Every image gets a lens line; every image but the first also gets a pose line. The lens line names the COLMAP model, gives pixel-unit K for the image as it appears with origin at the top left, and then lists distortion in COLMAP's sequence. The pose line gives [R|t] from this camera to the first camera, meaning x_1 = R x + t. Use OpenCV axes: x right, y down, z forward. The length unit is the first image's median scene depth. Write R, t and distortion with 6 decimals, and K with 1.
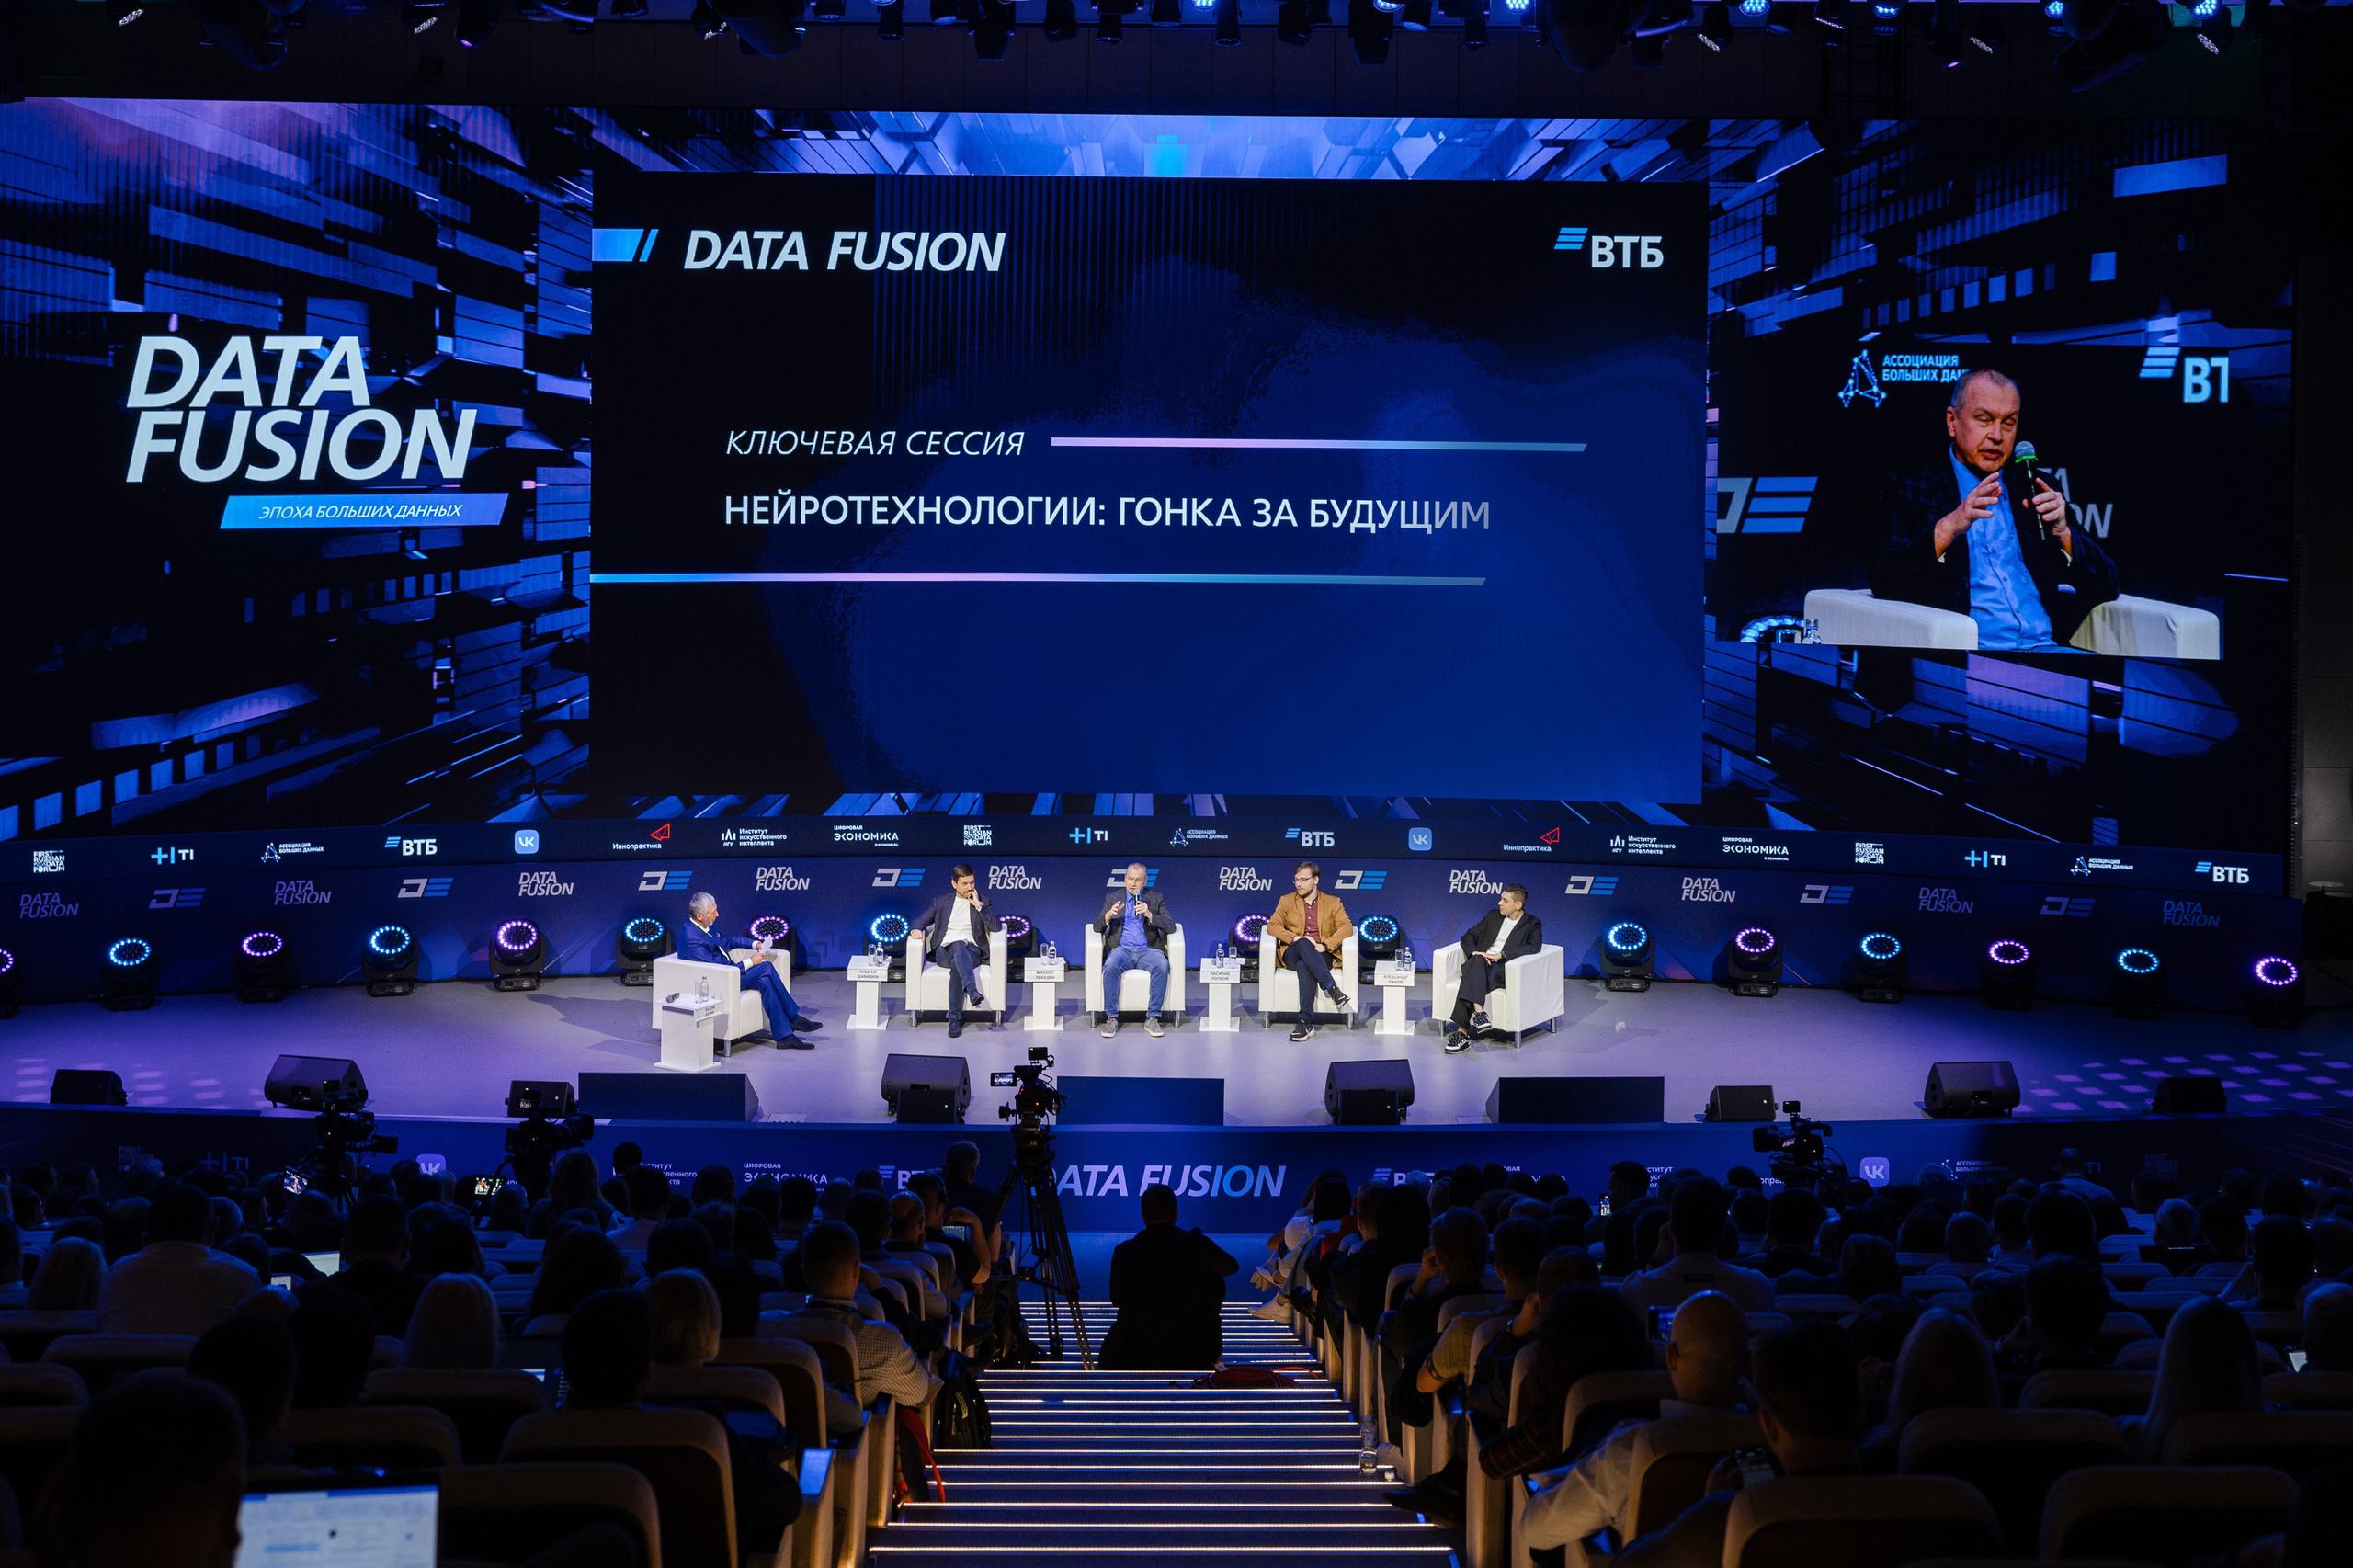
lens RADIAL K [[3407.3, 0, 1288.8], [0, 3407.3, 338.1], [0, 0, 1]] dist [0.007153, -0.028932]
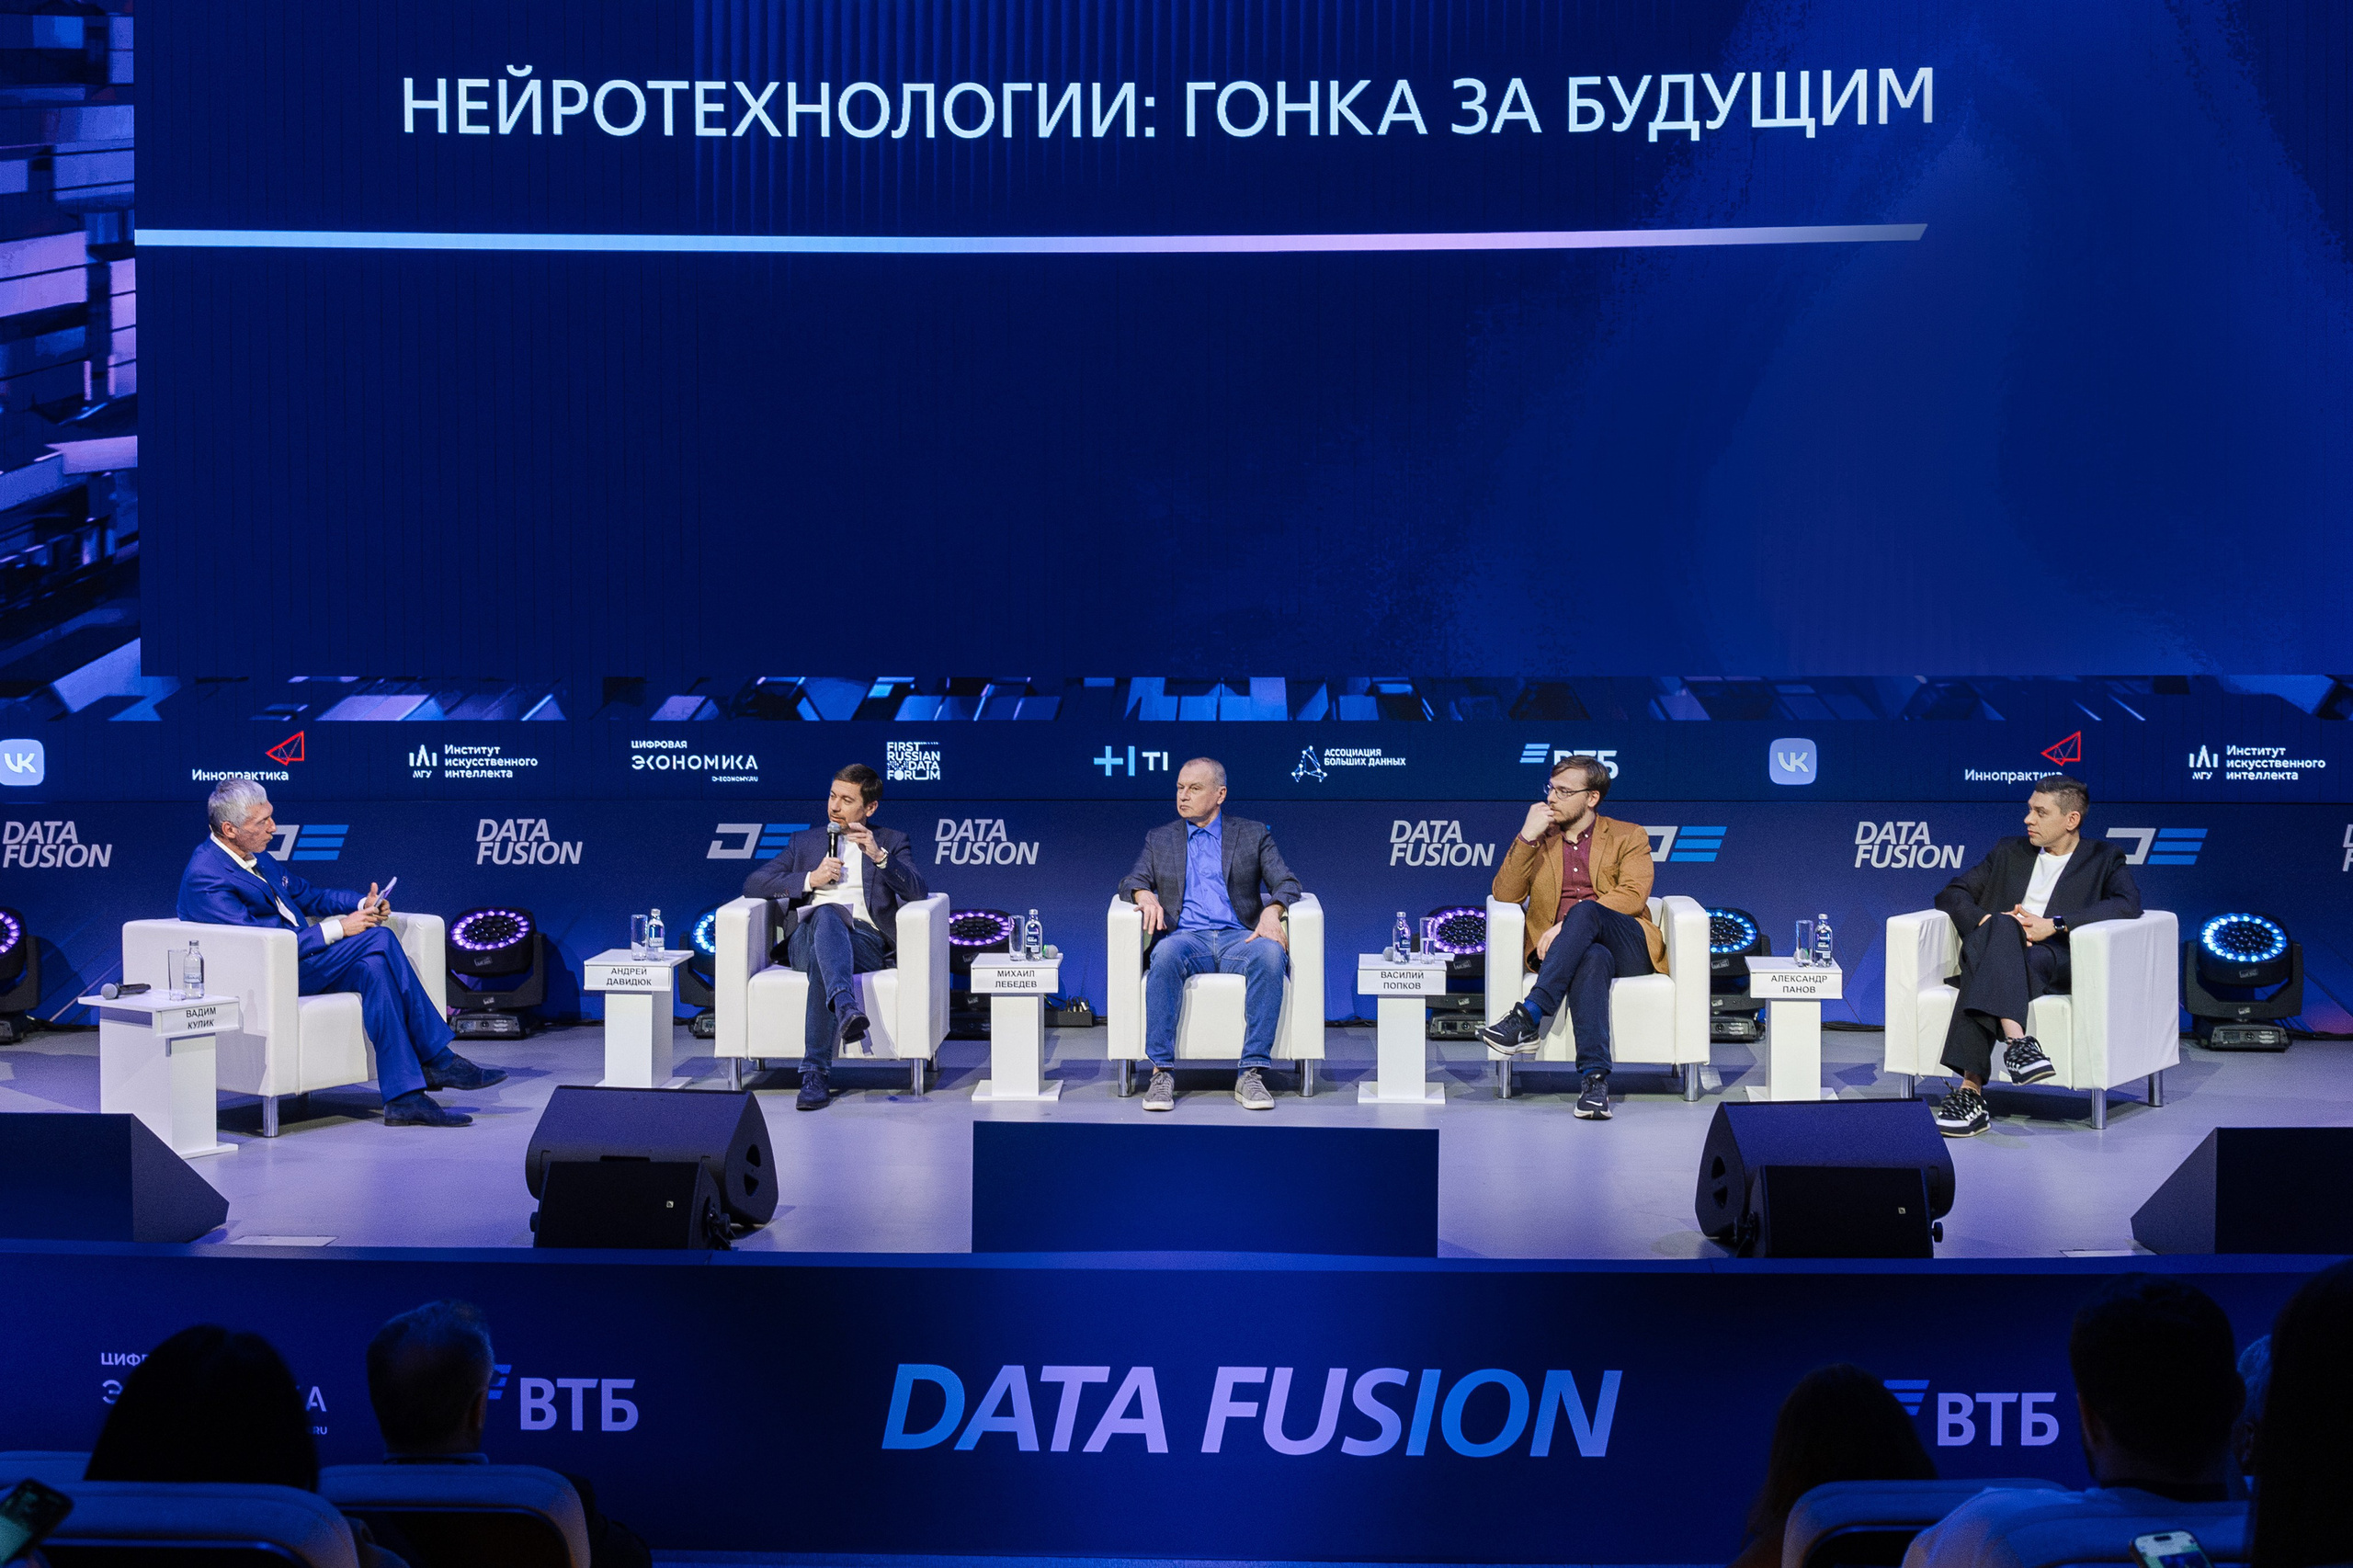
lens RADIAL K [[2871.7, 0, 1207.5], [0, 2871.7, 786.4], [0, 0, 1]] dist [0.070023, -0.292383]
pose [[0.997663, -0.008700, -0.067773, -0.018551], [0.009076, 0.999945, 0.005232, 0.149146], [0.067724, -0.005835, 0.997687, 0.579288]]
